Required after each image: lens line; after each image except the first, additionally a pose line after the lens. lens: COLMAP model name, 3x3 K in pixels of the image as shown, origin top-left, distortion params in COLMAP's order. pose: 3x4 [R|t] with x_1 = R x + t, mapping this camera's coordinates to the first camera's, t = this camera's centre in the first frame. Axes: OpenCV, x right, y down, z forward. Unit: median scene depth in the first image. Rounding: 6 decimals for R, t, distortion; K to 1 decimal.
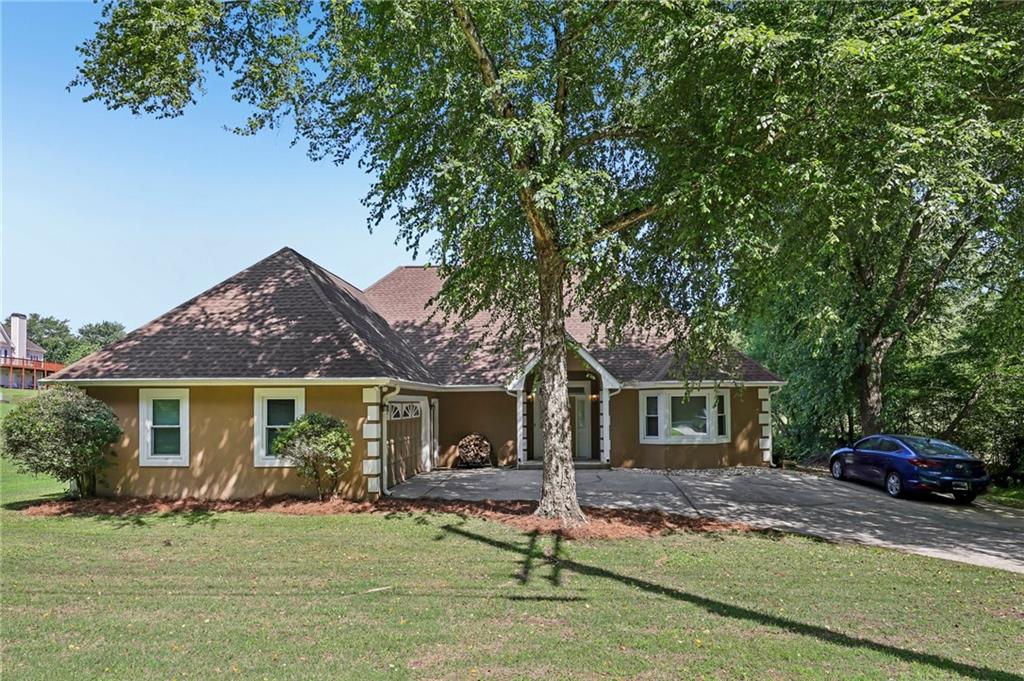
lens RADIAL K [[642.4, 0, 510.0], [0, 642.4, 370.8], [0, 0, 1]] dist [-0.005565, -0.000070]
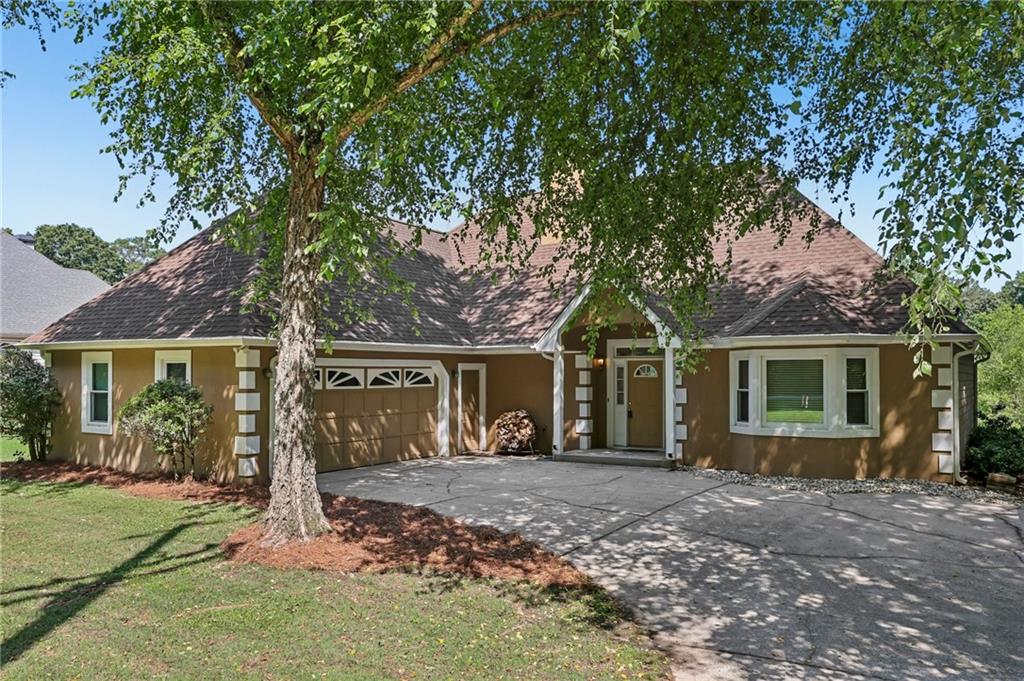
lens RADIAL K [[790.7, 0, 512.0], [0, 790.7, 340.5], [0, 0, 1]] dist [-0.002648, -0.002300]
pose [[0.875854, -0.011625, -0.482436, 0.527960], [0.018765, 0.999774, 0.009977, 0.010525], [0.482211, -0.017792, 0.875874, 0.257197]]
